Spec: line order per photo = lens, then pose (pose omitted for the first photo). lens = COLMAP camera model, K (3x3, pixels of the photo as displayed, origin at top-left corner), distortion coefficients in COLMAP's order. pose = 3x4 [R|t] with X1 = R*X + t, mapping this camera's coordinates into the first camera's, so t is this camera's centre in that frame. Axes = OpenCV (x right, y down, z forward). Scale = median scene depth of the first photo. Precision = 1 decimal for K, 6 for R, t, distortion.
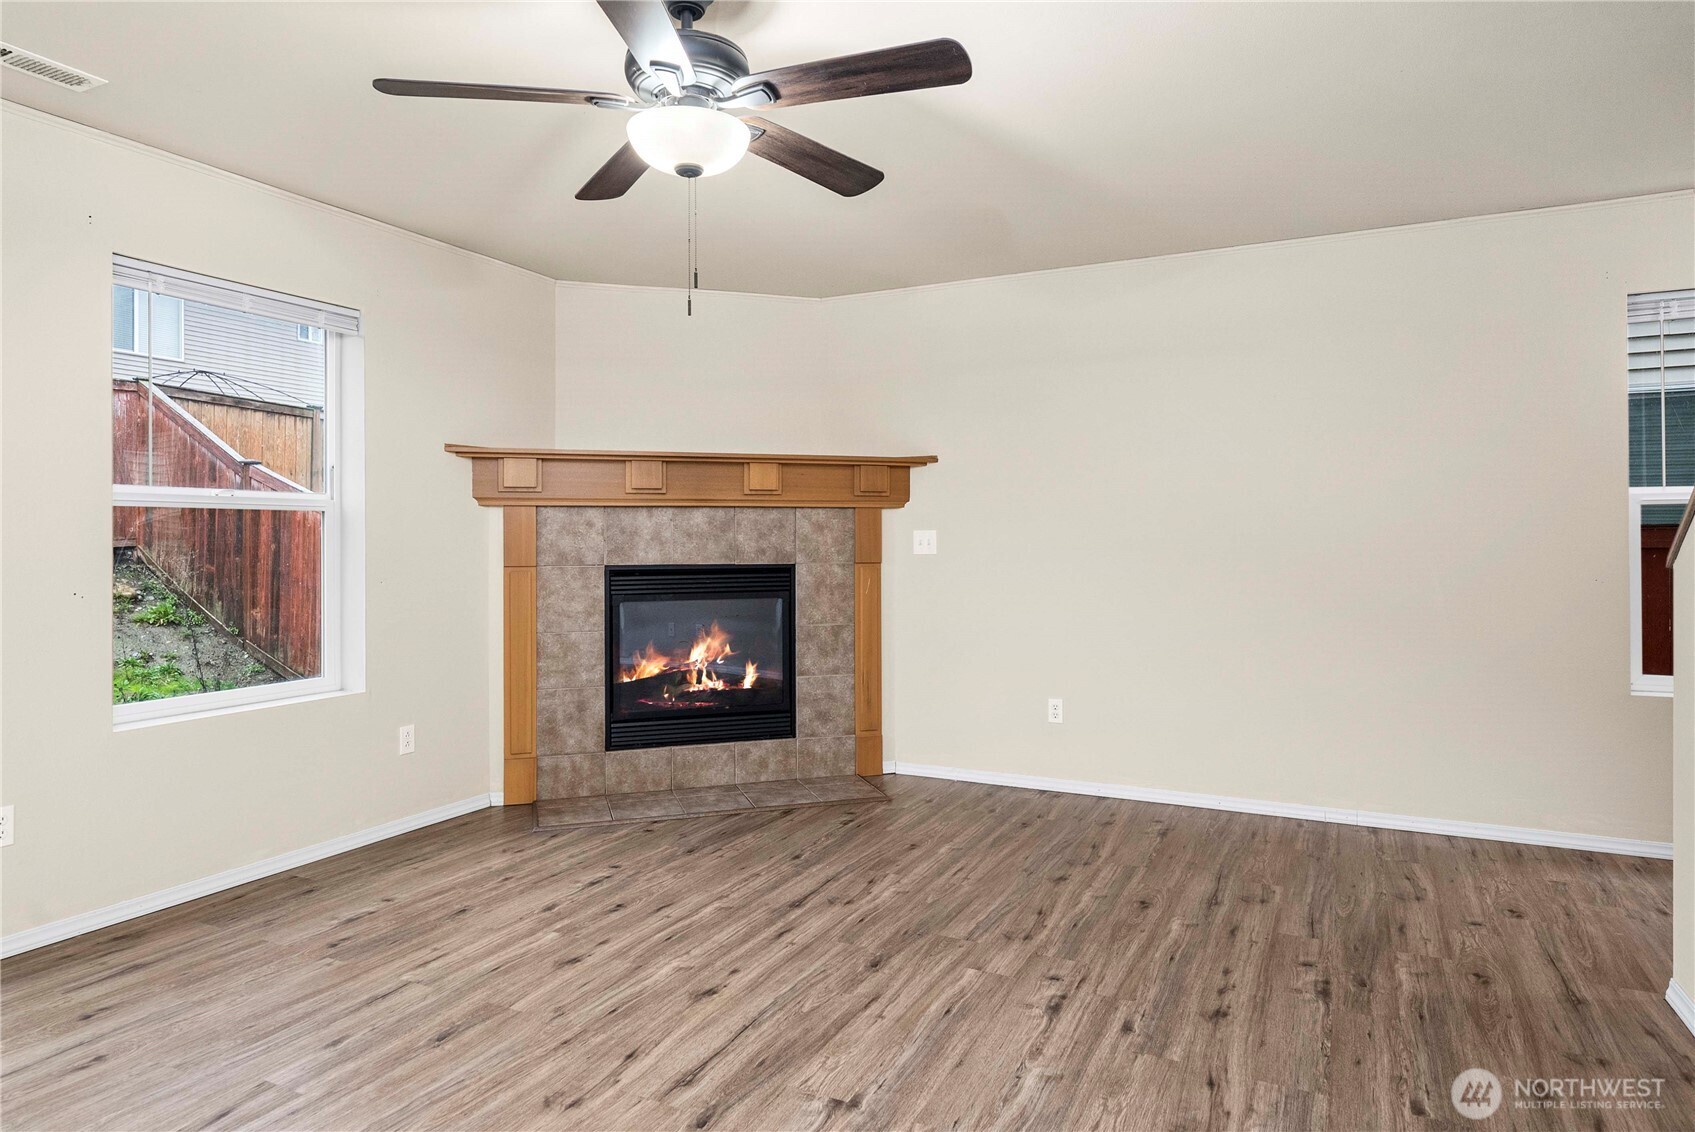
lens RADIAL K [[982.1, 0, 849.1], [0, 982.1, 538.9], [0, 0, 1]] dist [0.000298, 0.001806]
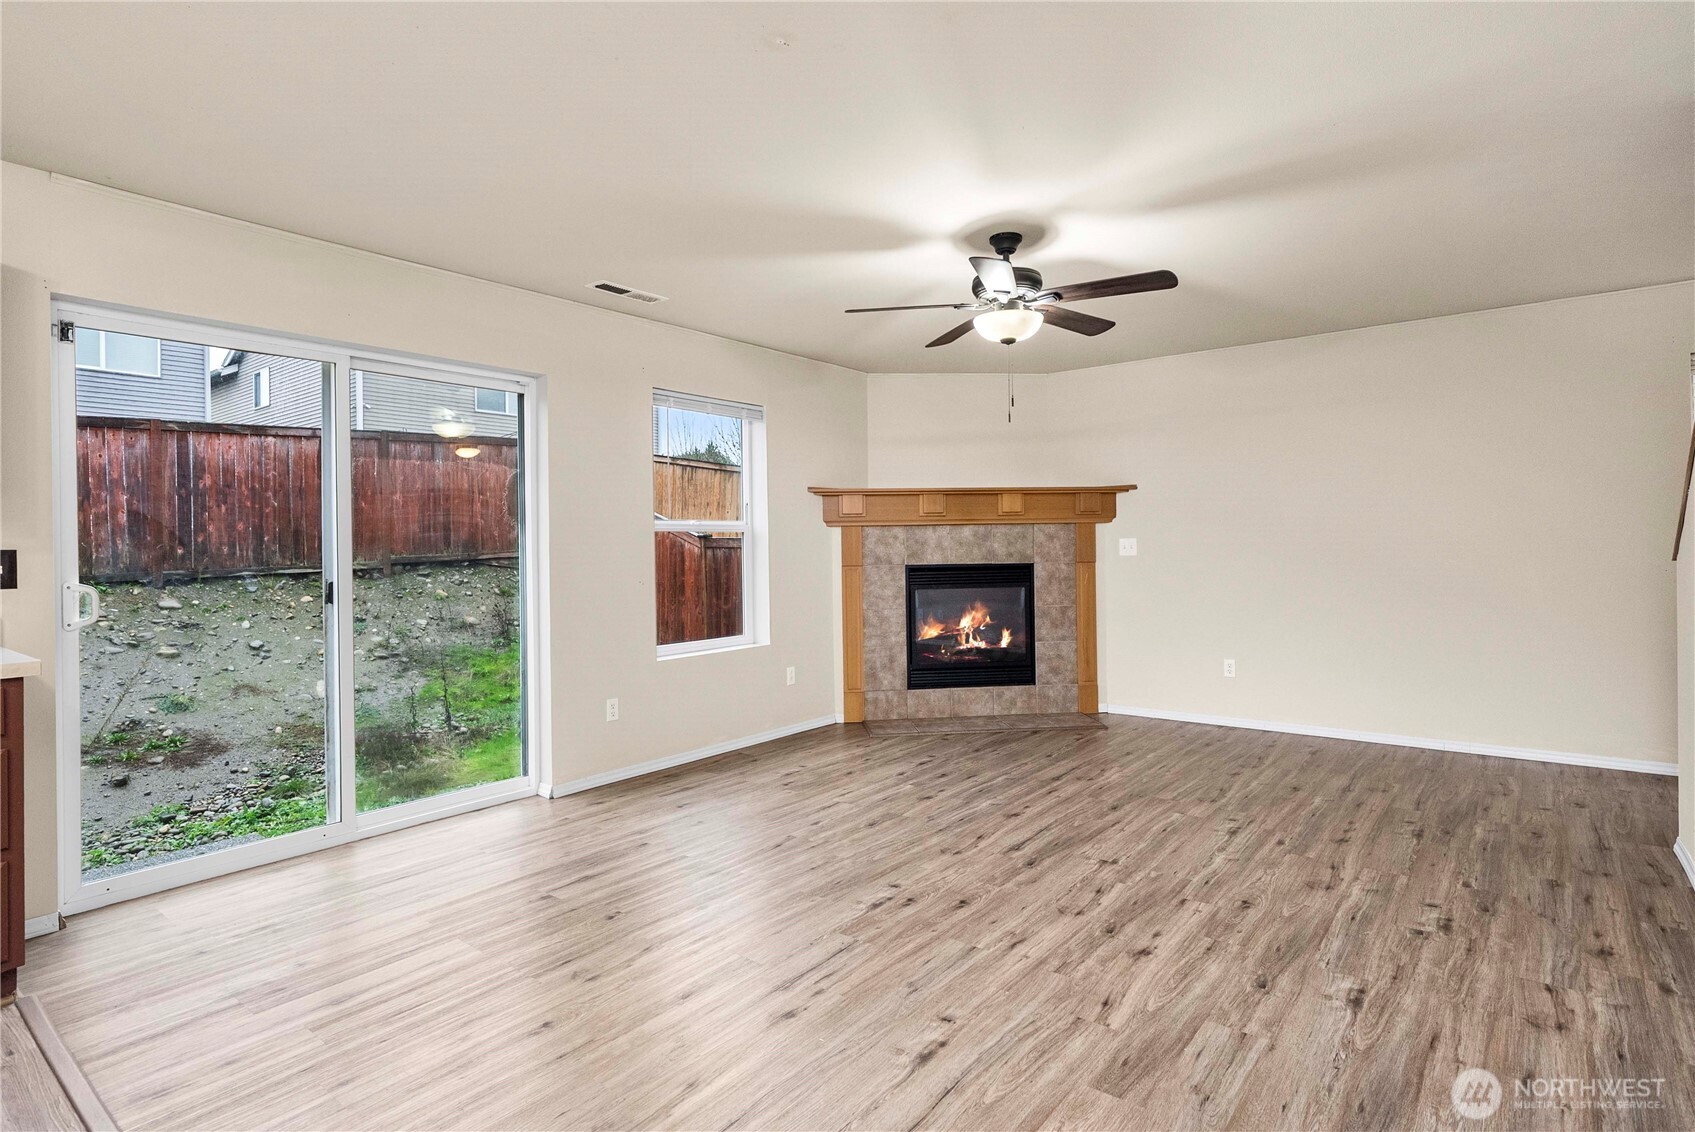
lens RADIAL K [[849.5, 0, 856.4], [0, 849.5, 546.3], [0, 0, 1]] dist [0.001093, 0.000764]
pose [[0.979544, -0.011175, -0.200918, -0.085429], [0.011745, 0.999930, 0.001648, -0.005719], [0.200885, -0.003974, 0.979607, -0.377941]]
